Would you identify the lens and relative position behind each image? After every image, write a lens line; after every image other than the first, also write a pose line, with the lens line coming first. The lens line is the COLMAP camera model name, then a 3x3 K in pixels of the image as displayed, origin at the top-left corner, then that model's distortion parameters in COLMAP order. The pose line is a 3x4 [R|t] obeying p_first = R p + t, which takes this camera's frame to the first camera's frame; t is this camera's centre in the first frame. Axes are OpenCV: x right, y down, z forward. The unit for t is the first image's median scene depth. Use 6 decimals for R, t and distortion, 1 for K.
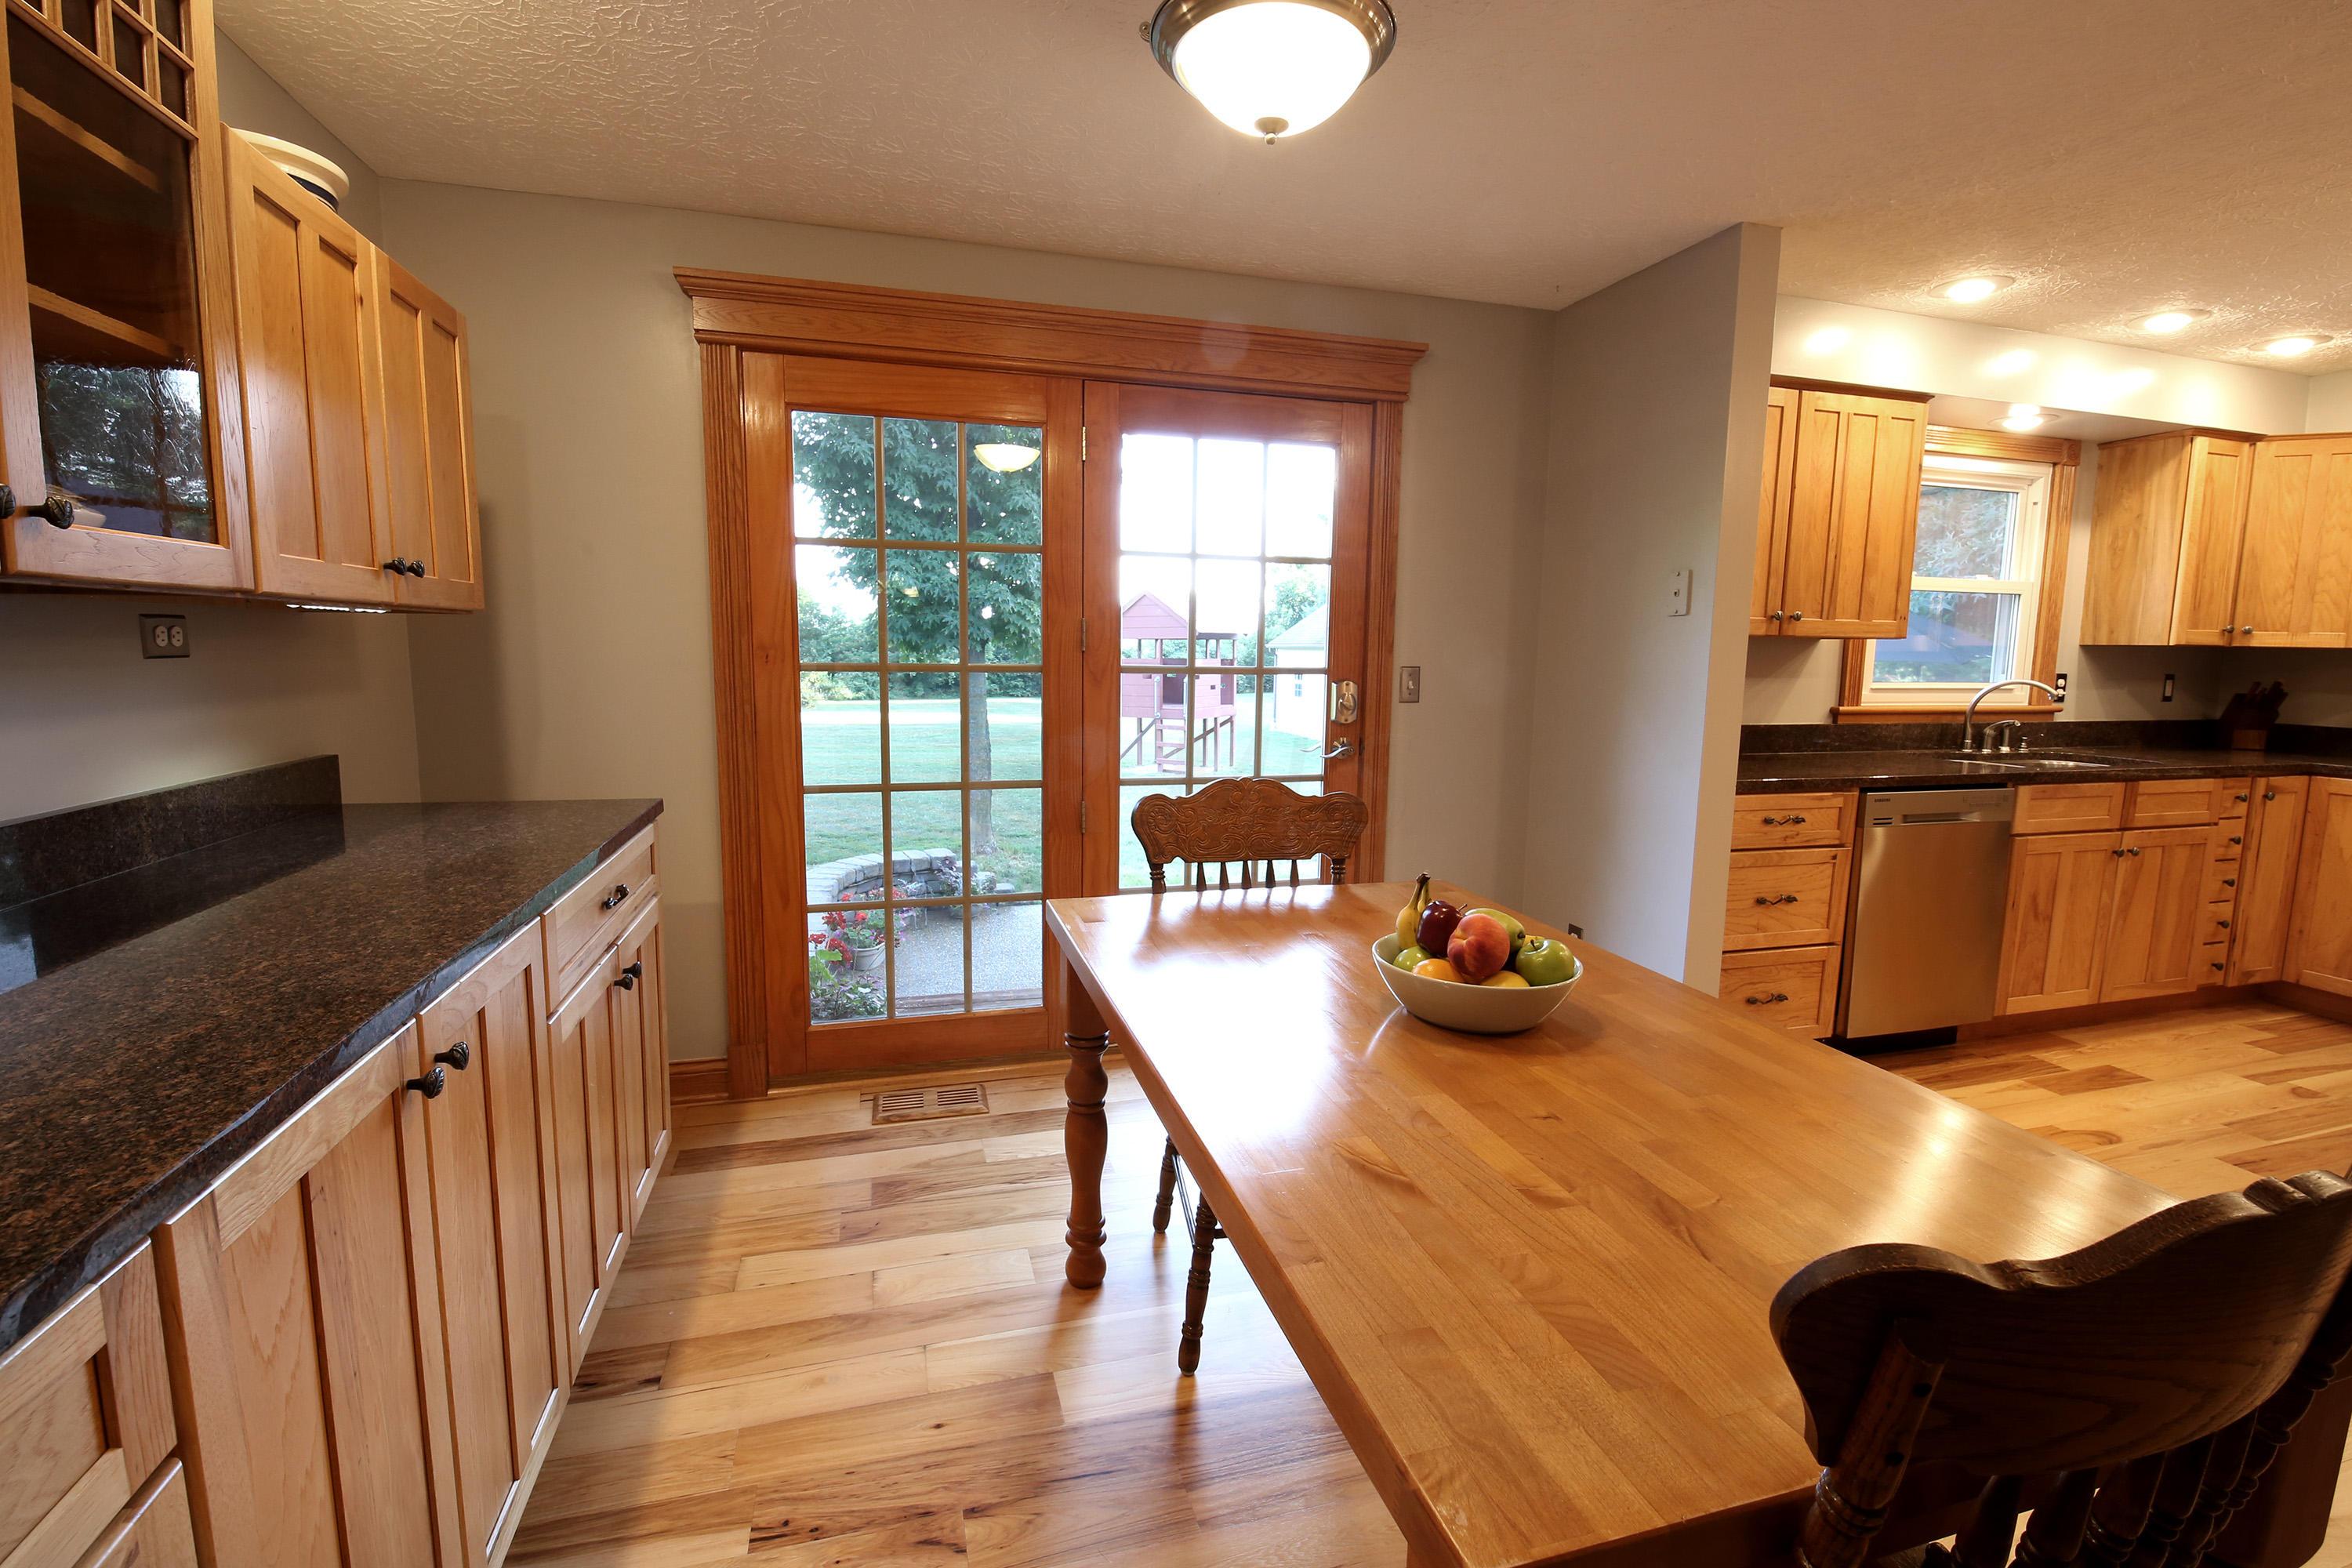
lens RADIAL K [[1041.5, 0, 1158.5], [0, 1041.5, 790.1], [0, 0, 1]] dist [-0.008439, -0.006038]
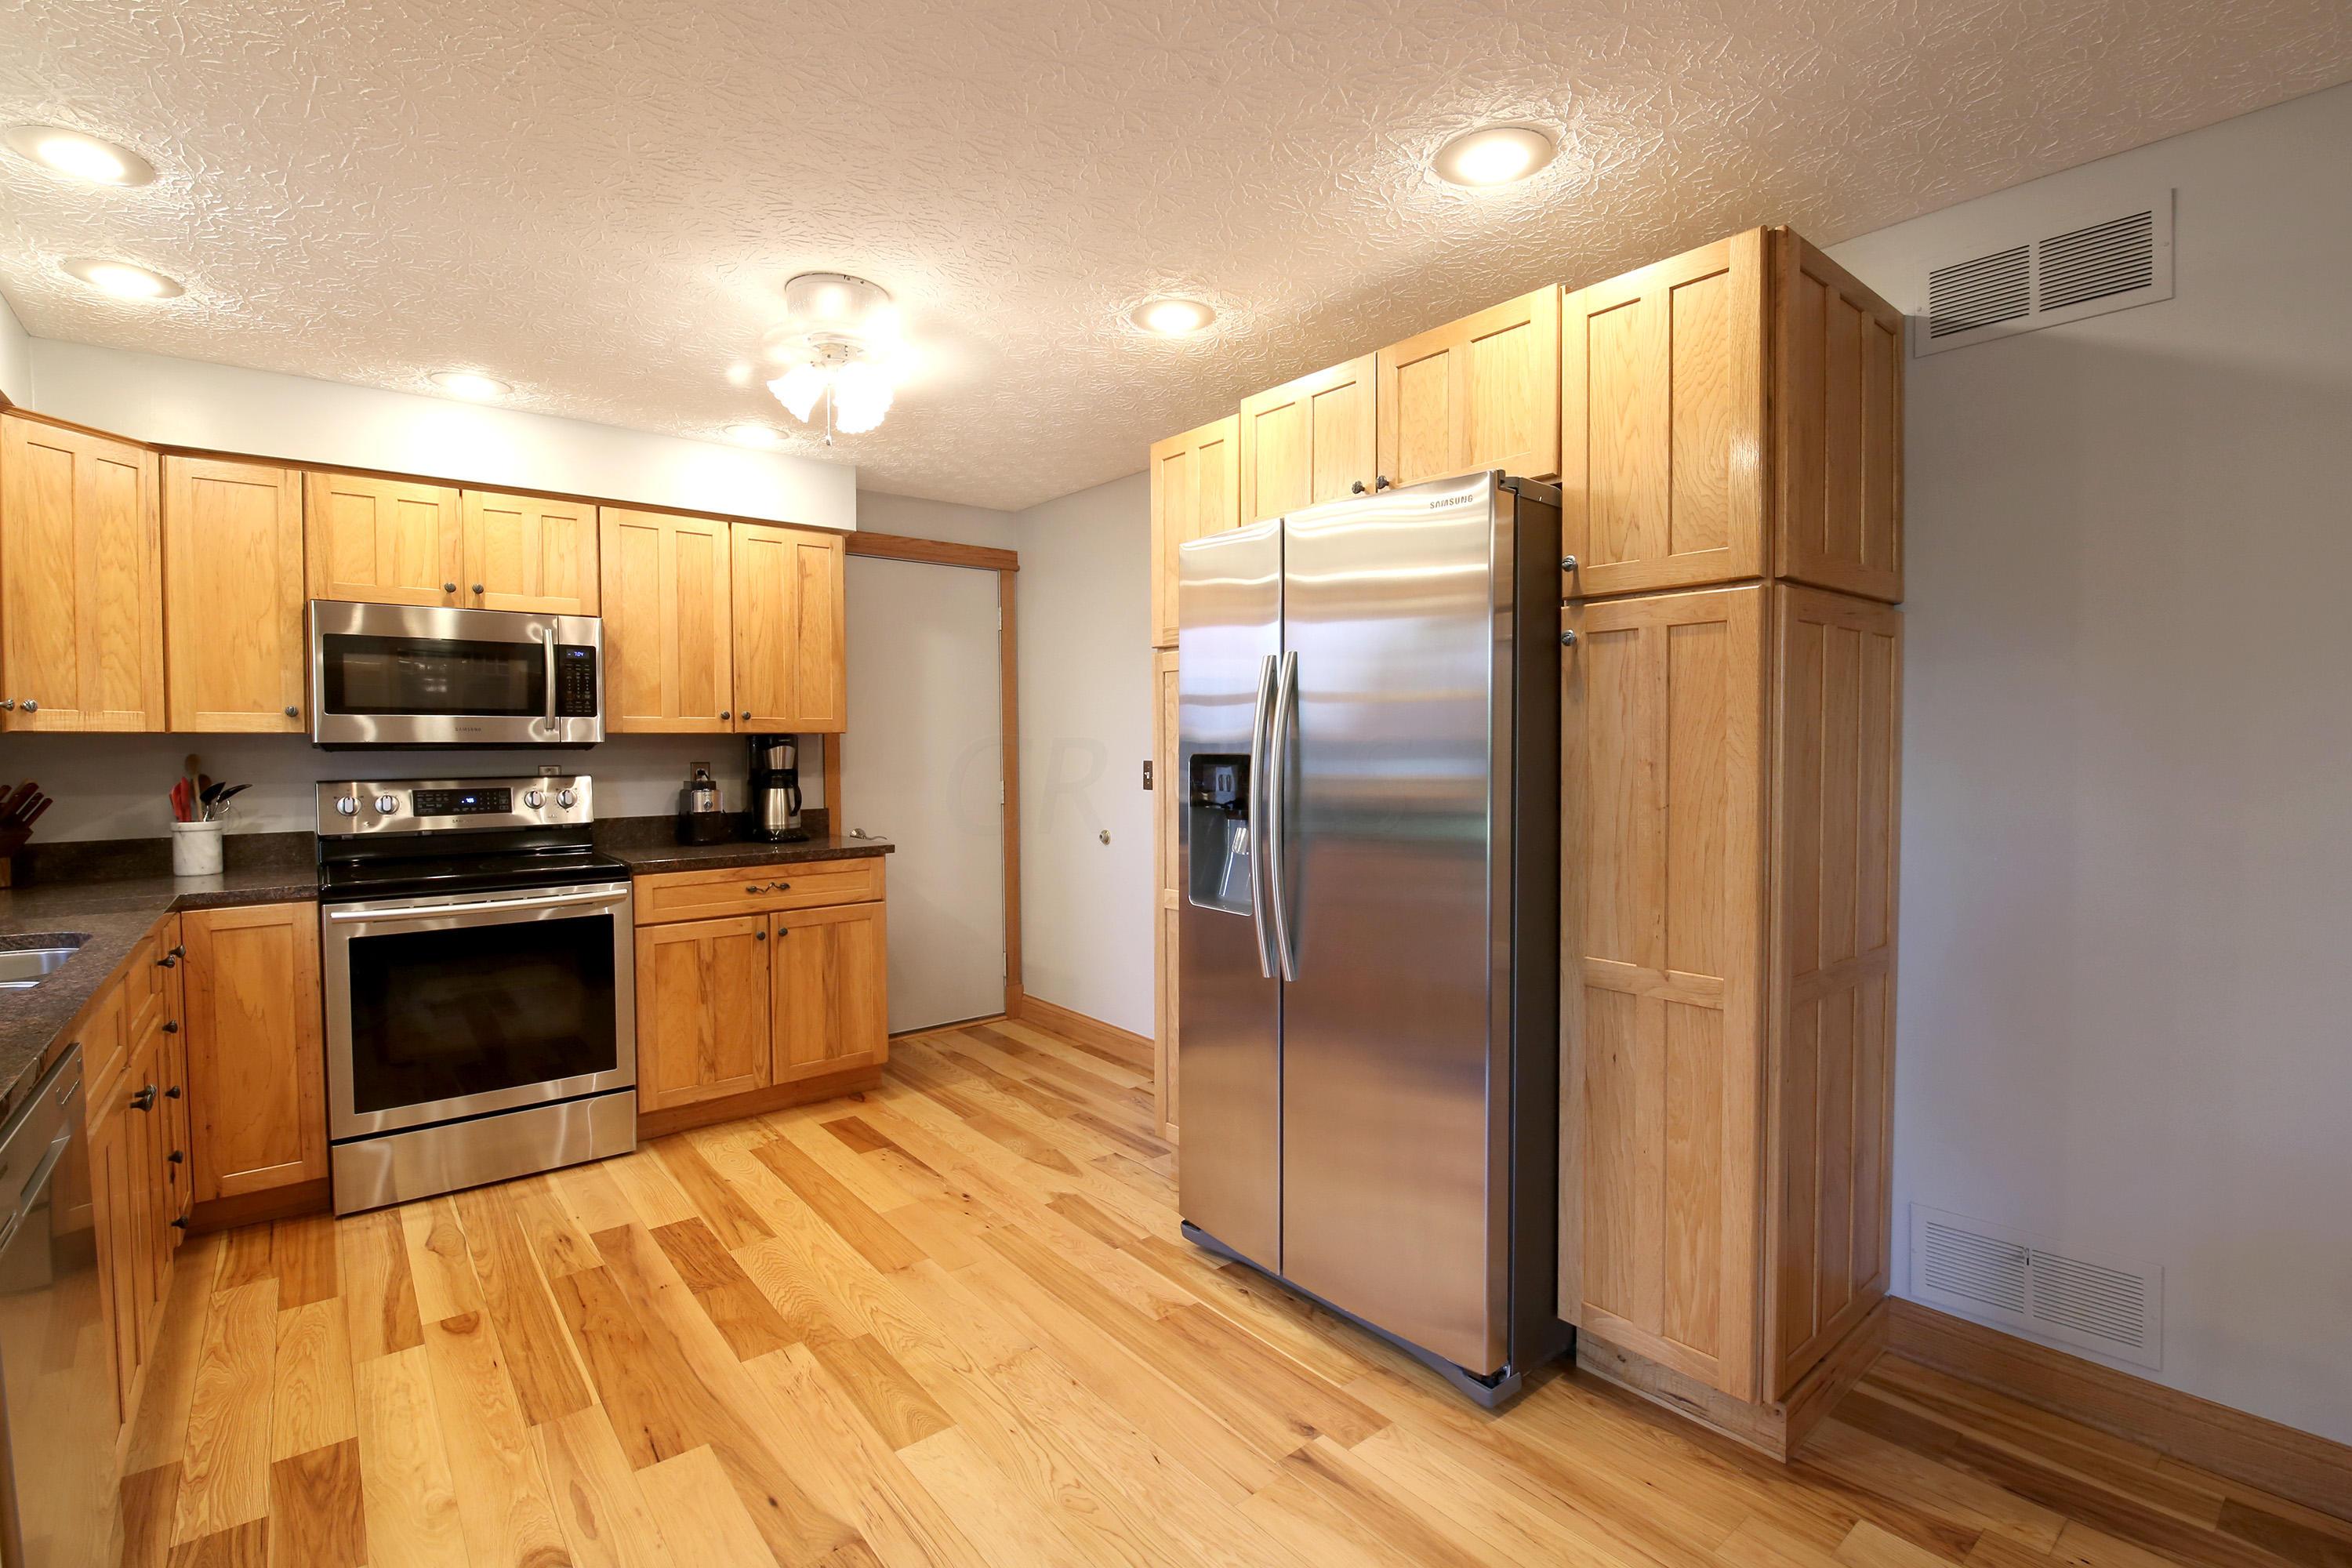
lens RADIAL K [[1041.5, 0, 1191.5], [0, 1041.5, 785.6], [0, 0, 1]] dist [-0.008439, -0.006038]
pose [[-0.413008, -0.048098, 0.909456, 0.256615], [0.124251, 0.986291, 0.108587, -0.115731], [-0.902212, 0.157848, -0.401370, 0.814420]]
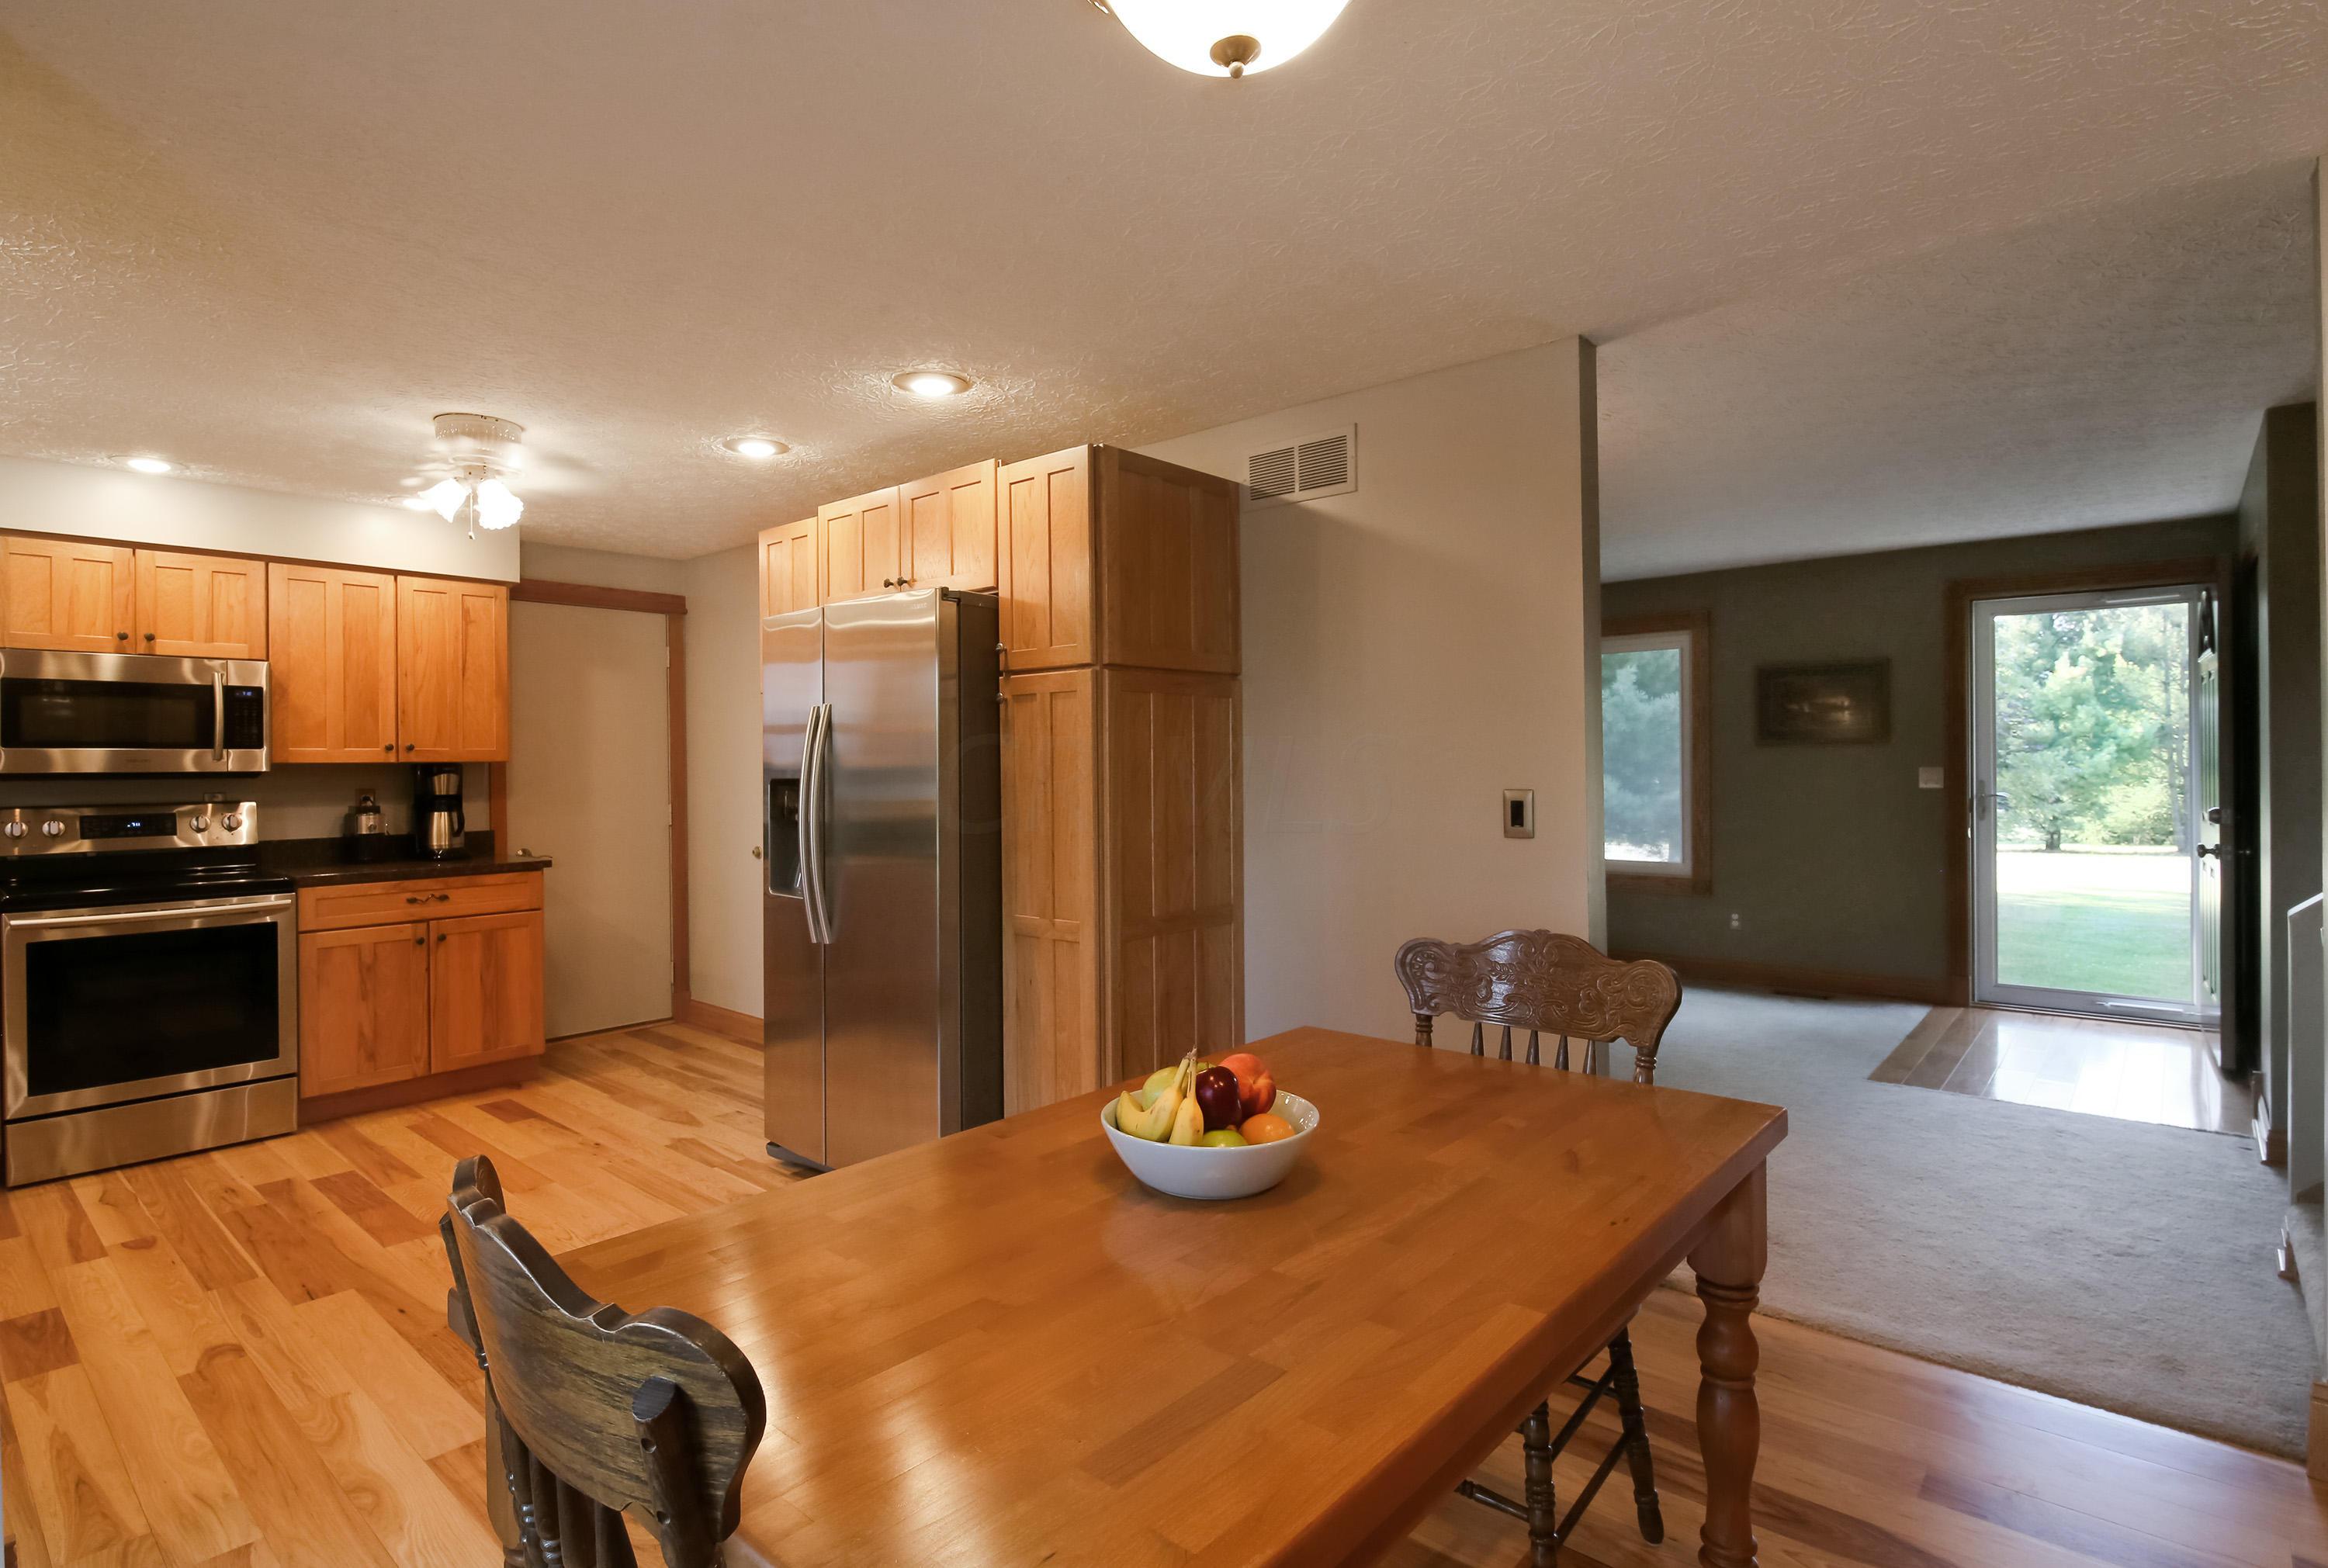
lens RADIAL K [[1135.9, 0, 1168.7], [0, 1135.9, 773.0], [0, 0, 1]] dist [-0.007865, -0.004468]
pose [[-0.556998, -0.013800, 0.830399, -0.248052], [0.116411, 0.988694, 0.094514, -0.120170], [-0.822315, 0.149312, -0.549094, 0.781956]]
